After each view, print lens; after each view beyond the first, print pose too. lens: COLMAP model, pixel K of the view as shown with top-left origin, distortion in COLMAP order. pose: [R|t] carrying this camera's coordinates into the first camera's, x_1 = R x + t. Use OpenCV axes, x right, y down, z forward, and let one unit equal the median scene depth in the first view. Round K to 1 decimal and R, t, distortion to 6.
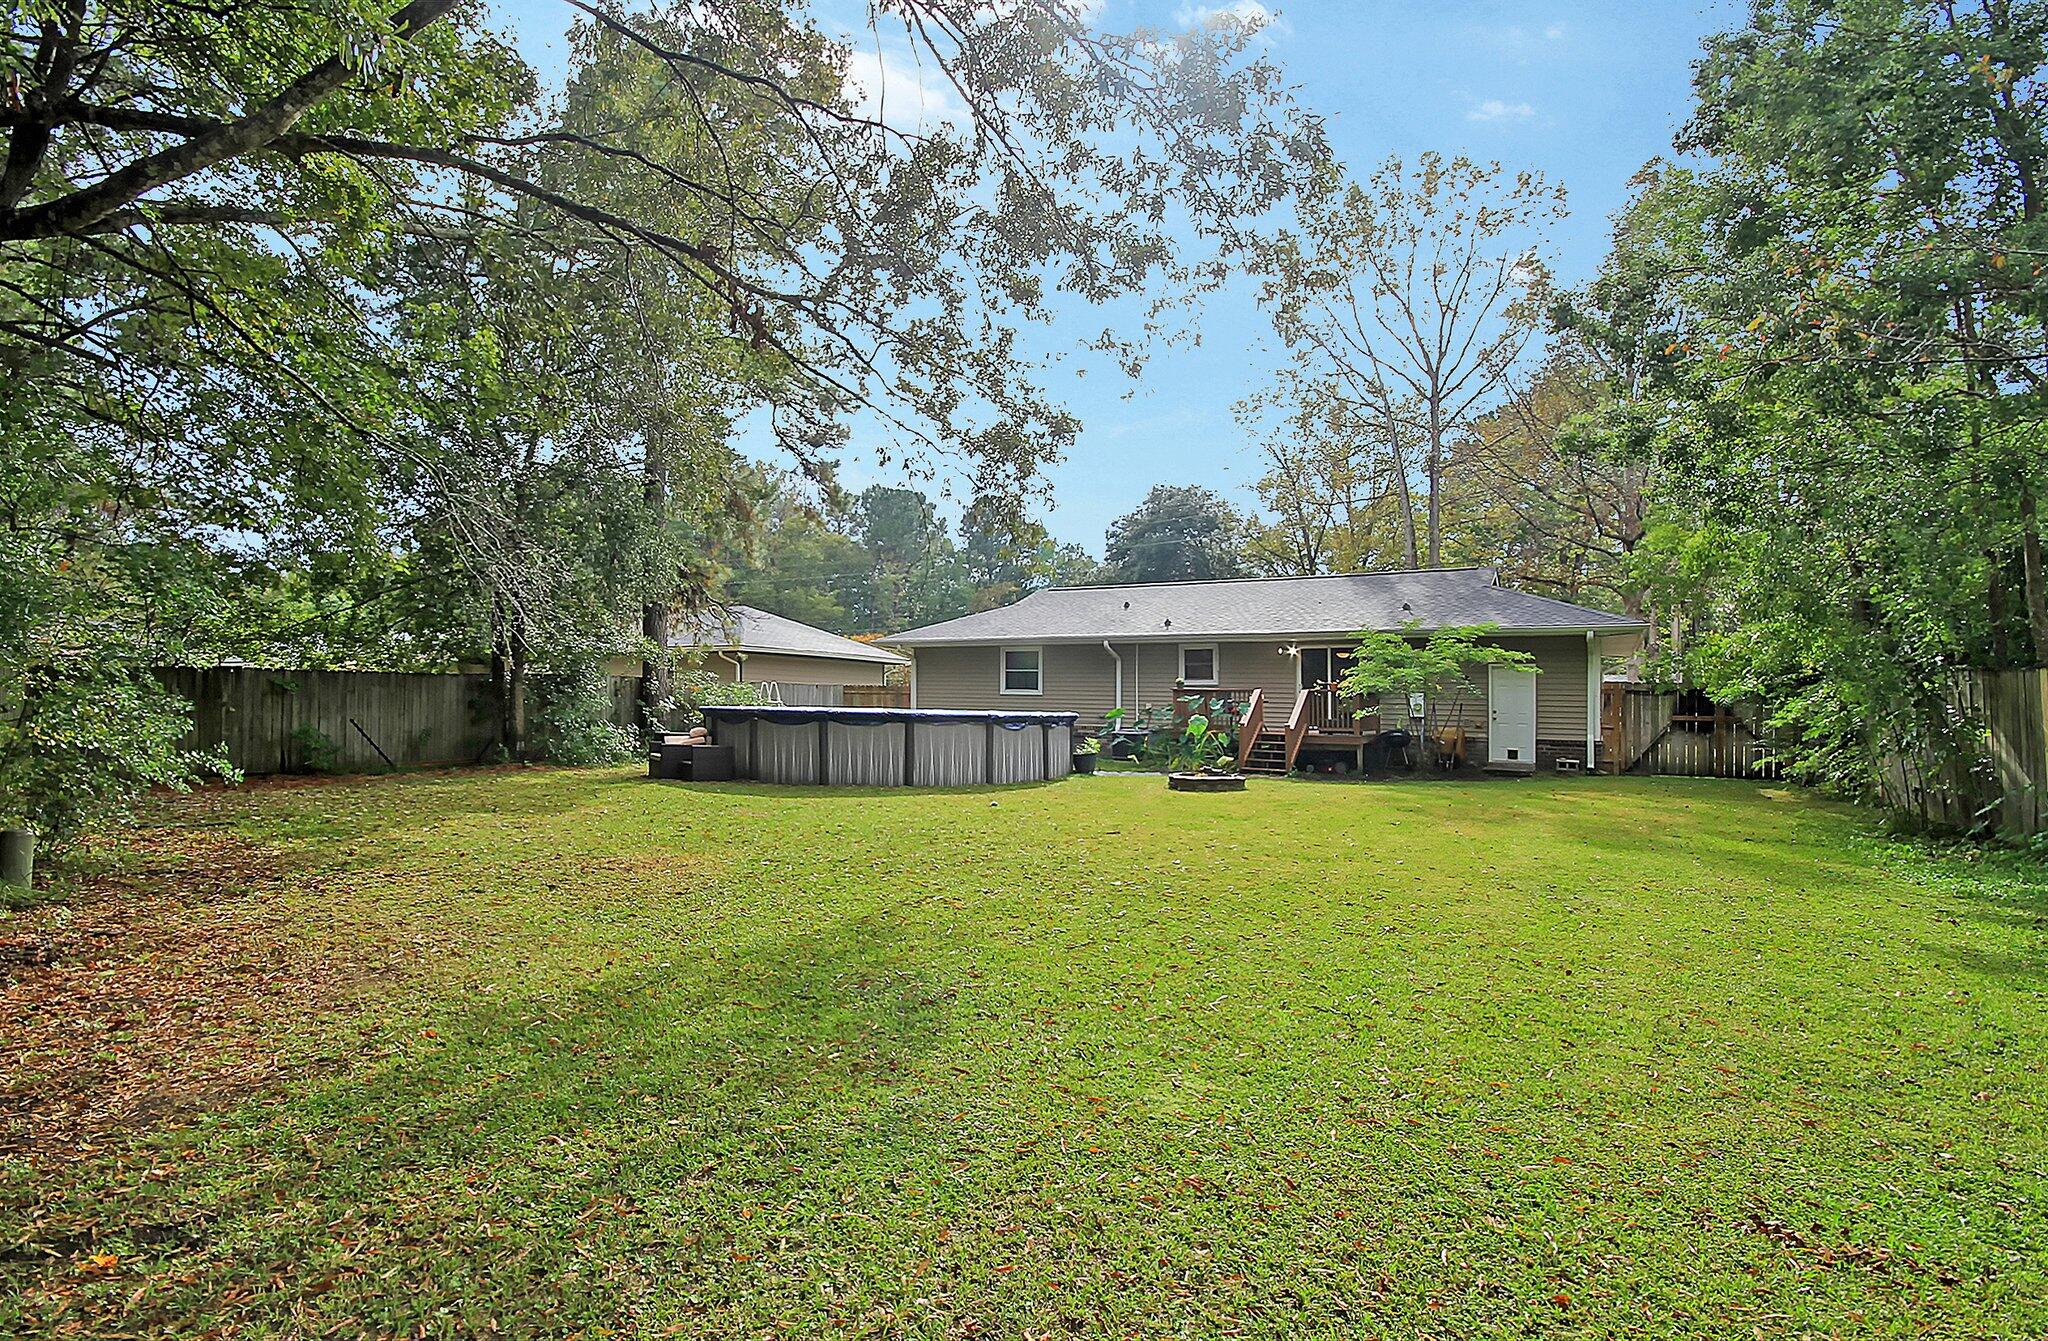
lens RADIAL K [[981.2, 0, 1004.1], [0, 981.2, 707.3], [0, 0, 1]] dist [0.001141, 0.000088]
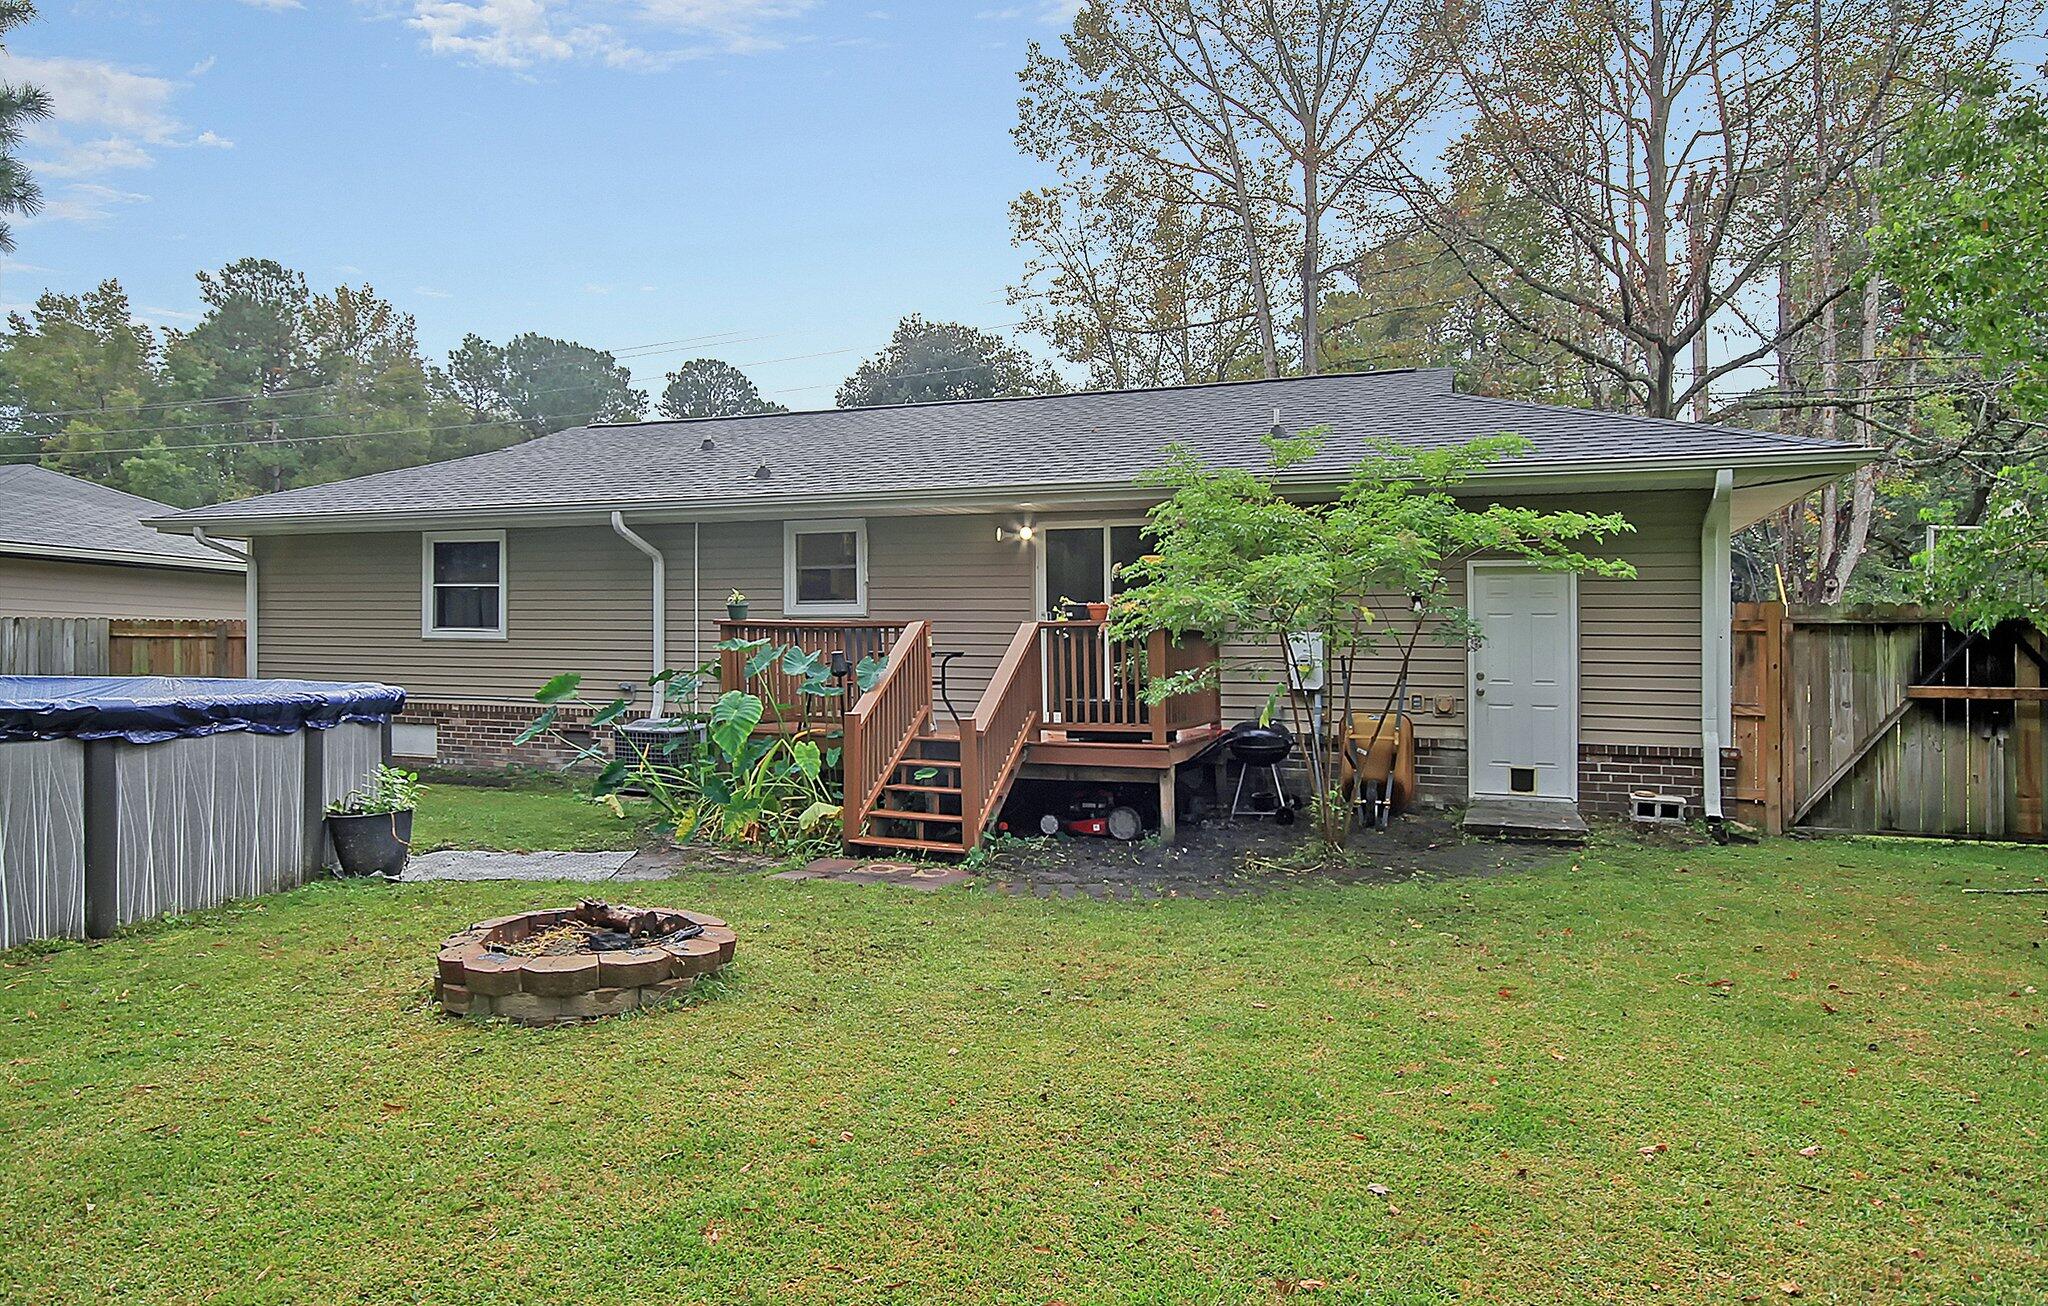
lens RADIAL K [[1350.7, 0, 1024.0], [0, 1350.7, 648.9], [0, 0, 1]] dist [-0.001978, -0.000132]
pose [[0.977467, -0.002219, 0.211076, 0.190009], [0.003597, 0.999975, -0.006148, -0.004196], [-0.211057, 0.006768, 0.977450, 0.480315]]
